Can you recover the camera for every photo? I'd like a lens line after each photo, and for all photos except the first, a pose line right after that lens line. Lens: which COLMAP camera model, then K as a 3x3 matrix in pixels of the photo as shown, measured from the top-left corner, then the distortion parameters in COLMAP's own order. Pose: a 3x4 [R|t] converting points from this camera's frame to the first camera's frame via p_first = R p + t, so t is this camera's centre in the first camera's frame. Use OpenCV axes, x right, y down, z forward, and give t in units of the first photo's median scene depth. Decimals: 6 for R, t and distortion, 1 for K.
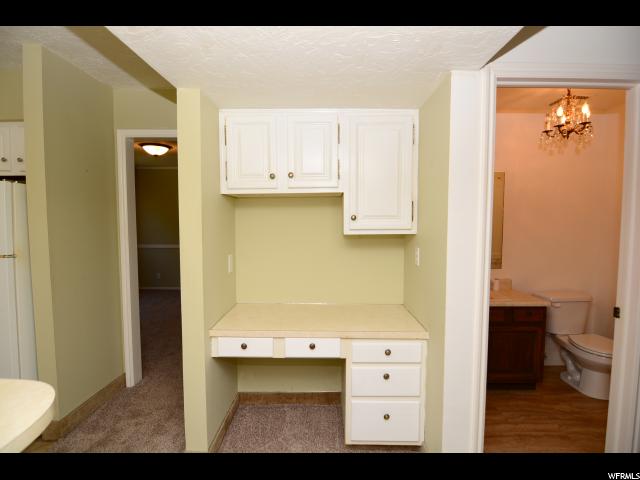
lens RADIAL K [[313.4, 0, 320.0], [0, 313.4, 240.0], [0, 0, 1]] dist [-0.014266, -0.000018]
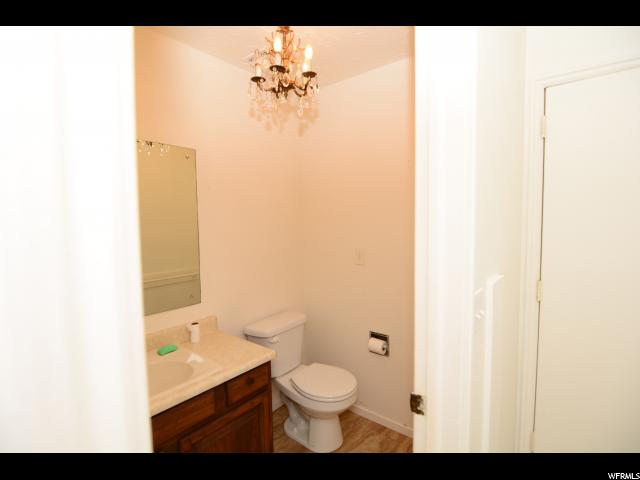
lens RADIAL K [[313.4, 0, 320.0], [0, 313.4, 240.0], [0, 0, 1]] dist [-0.014266, -0.000018]
pose [[0.618078, -0.055762, 0.784137, 0.286230], [0.059869, 0.997923, 0.023775, -0.040177], [-0.783834, 0.032251, 0.620132, 0.491451]]
